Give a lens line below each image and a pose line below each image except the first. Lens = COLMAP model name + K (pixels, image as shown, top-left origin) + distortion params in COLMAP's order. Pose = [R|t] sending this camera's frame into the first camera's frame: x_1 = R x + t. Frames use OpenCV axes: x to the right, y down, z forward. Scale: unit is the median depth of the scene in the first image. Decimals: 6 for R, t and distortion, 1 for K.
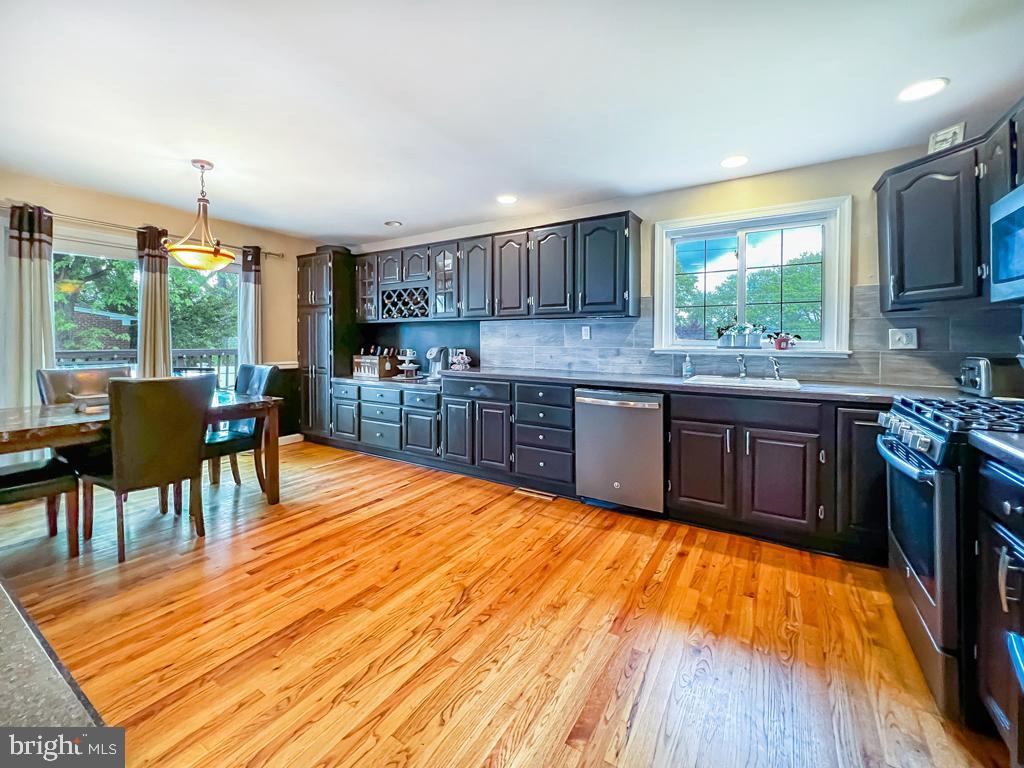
lens RADIAL K [[464.3, 0, 447.4], [0, 464.3, 341.3], [0, 0, 1]] dist [-0.003846, 0.000499]
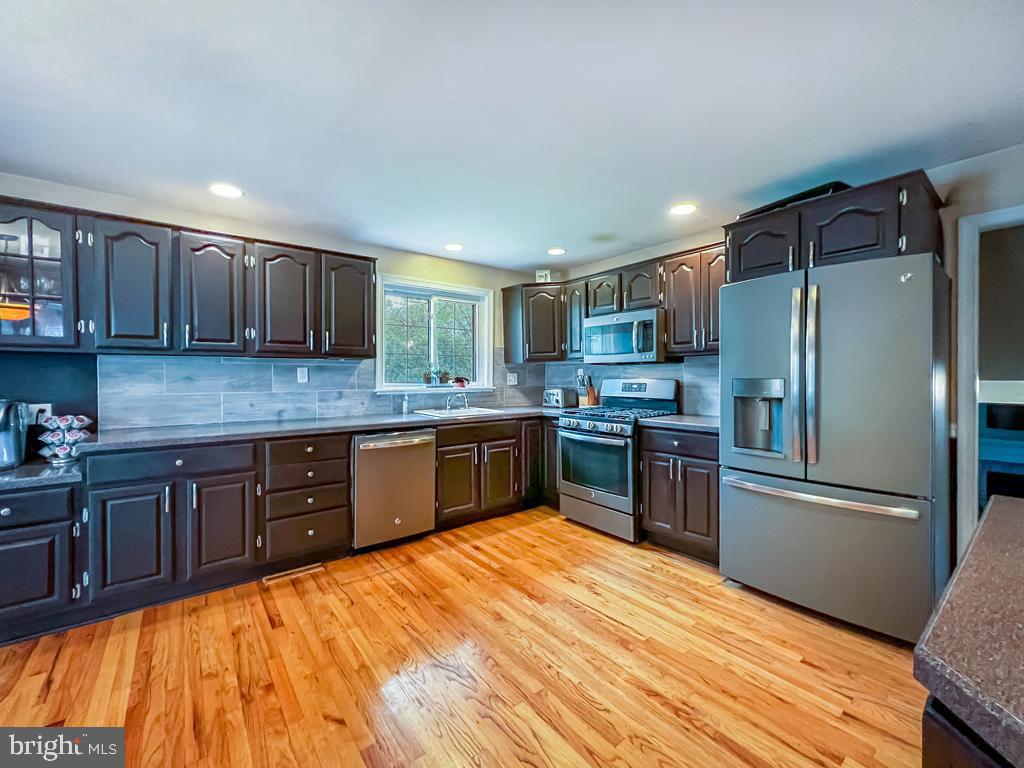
lens RADIAL K [[433.9, 0, 586.6], [0, 433.9, 375.1], [0, 0, 1]] dist [-0.000314, 0.000013]
pose [[0.171455, -0.005062, 0.985179, -0.546093], [0.006373, 0.999972, 0.004029, -0.023340], [-0.985171, 0.005588, 0.171482, 0.417090]]
